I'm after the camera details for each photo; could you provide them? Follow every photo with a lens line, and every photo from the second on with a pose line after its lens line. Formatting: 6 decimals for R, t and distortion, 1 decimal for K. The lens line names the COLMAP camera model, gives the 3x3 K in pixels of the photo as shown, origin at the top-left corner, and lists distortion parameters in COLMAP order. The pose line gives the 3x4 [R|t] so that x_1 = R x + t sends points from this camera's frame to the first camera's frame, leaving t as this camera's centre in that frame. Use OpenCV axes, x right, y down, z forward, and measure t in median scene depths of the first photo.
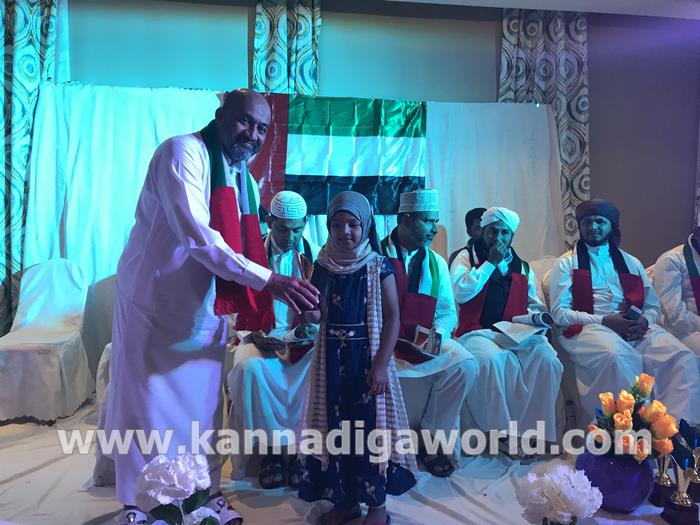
lens RADIAL K [[577.9, 0, 360.5], [0, 577.9, 260.9], [0, 0, 1]] dist [0.033620, -0.041071]
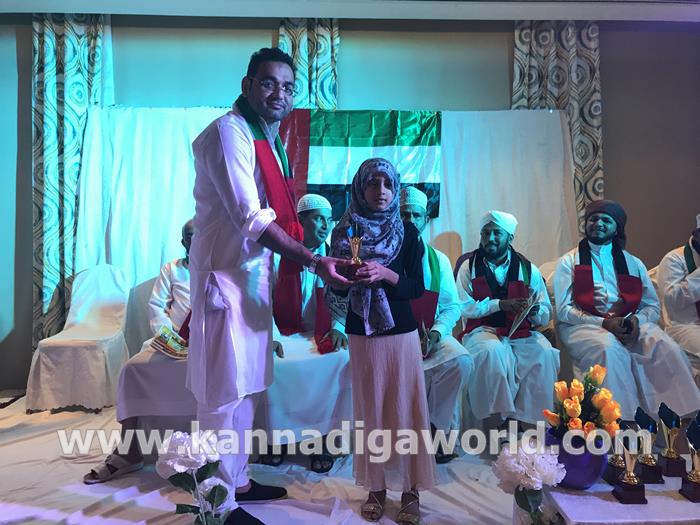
lens RADIAL K [[575.0, 0, 350.1], [0, 575.0, 258.7], [0, 0, 1]] dist [0.023741, -0.016147]
pose [[0.995961, -0.009626, -0.089272, 0.042454], [0.008960, 0.999929, -0.007854, -0.001904], [0.089342, 0.007023, 0.995976, -0.052585]]
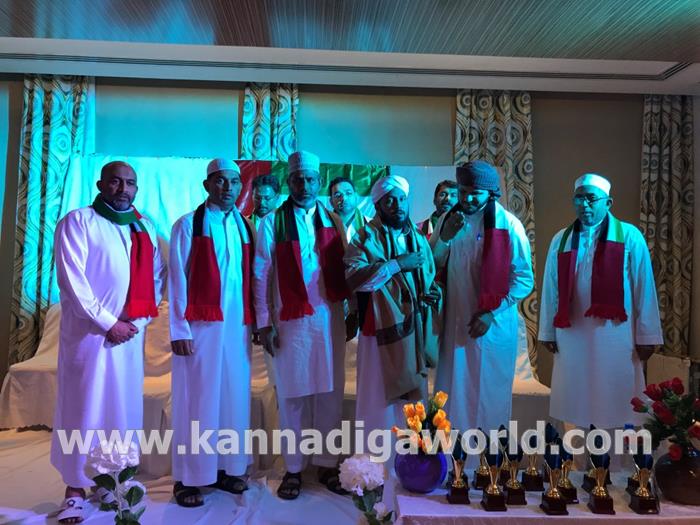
lens RADIAL K [[573.9, 0, 345.4], [0, 573.9, 260.0], [0, 0, 1]] dist [0.023325, -0.006839]
pose [[0.995641, 0.009043, -0.092832, 0.139863], [-0.015376, 0.997585, -0.067736, -0.007565], [0.091995, 0.068868, 0.993375, -0.143938]]
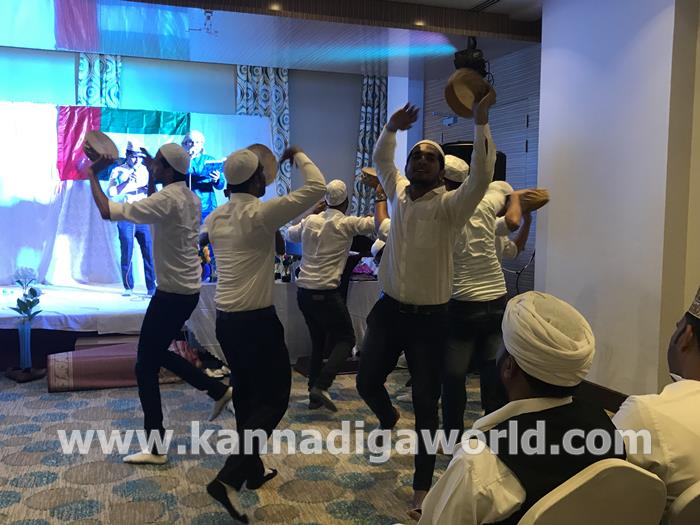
lens RADIAL K [[789.6, 0, 350.0], [0, 789.6, 262.5], [0, 0, 1]] dist [0.056828, -0.049124]
pose [[0.987556, 0.010114, 0.156941, 0.222899], [-0.020702, 0.997606, 0.065979, -0.013464], [-0.155898, -0.068407, 0.985402, -1.355059]]
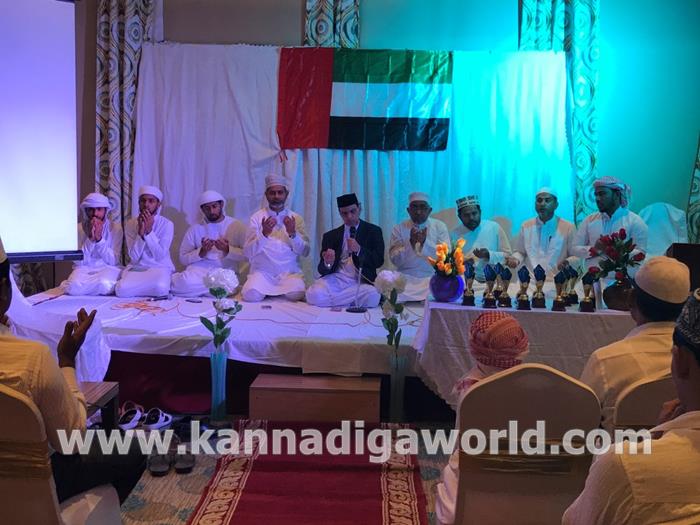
lens RADIAL K [[864.2, 0, 350.0], [0, 864.2, 262.5], [0, 0, 1]] dist [0.115877, -0.020456]
pose [[0.983117, 0.045782, -0.177159, 0.249921], [-0.028781, 0.994832, 0.097370, -0.022292], [0.180701, -0.090628, 0.979354, -0.804503]]
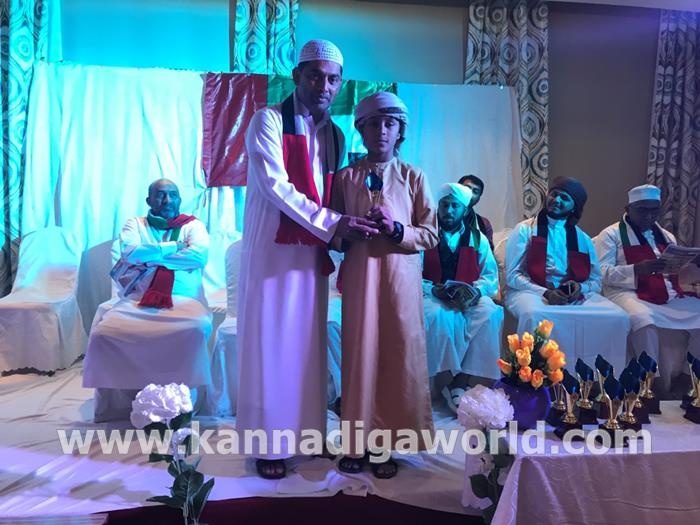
lens RADIAL K [[575.0, 0, 350.1], [0, 575.0, 258.7], [0, 0, 1]] dist [0.023741, -0.016147]
pose [[0.999938, 0.008430, 0.007314, 0.023310], [-0.008716, 0.999160, 0.040030, 0.006995], [-0.006971, -0.040091, 0.999172, -0.076547]]
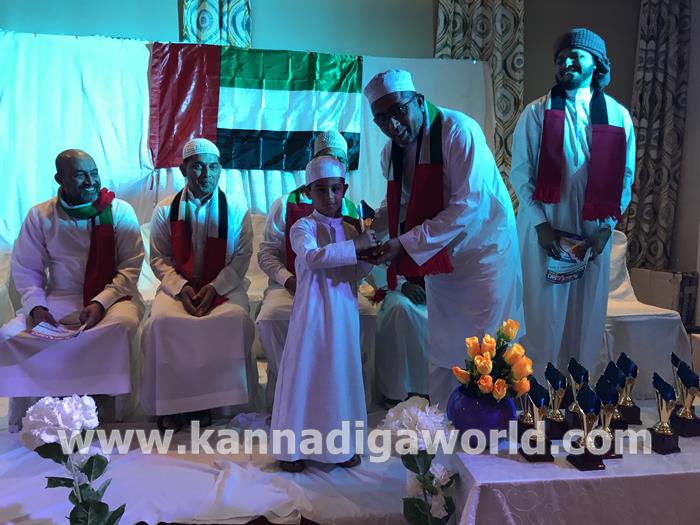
lens RADIAL K [[580.5, 0, 343.2], [0, 580.5, 259.2], [0, 0, 1]] dist [0.003619, 0.003643]
pose [[0.999506, 0.006216, 0.030819, 0.055520], [-0.008211, 0.997849, 0.065037, 0.007210], [-0.030349, -0.065258, 0.997407, -0.010539]]
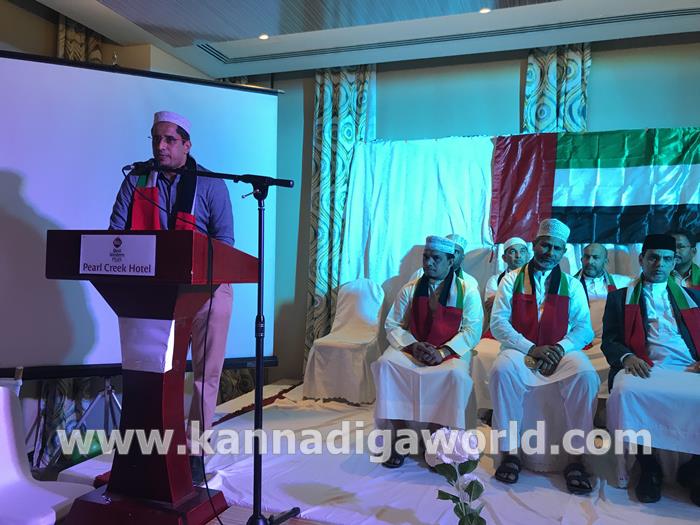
lens RADIAL K [[575.0, 0, 350.1], [0, 575.0, 258.7], [0, 0, 1]] dist [0.023741, -0.016147]
pose [[0.887298, 0.013577, -0.460997, 0.033395], [-0.030739, 0.999085, -0.029740, -0.008473], [0.460172, 0.040559, 0.886903, -0.126270]]
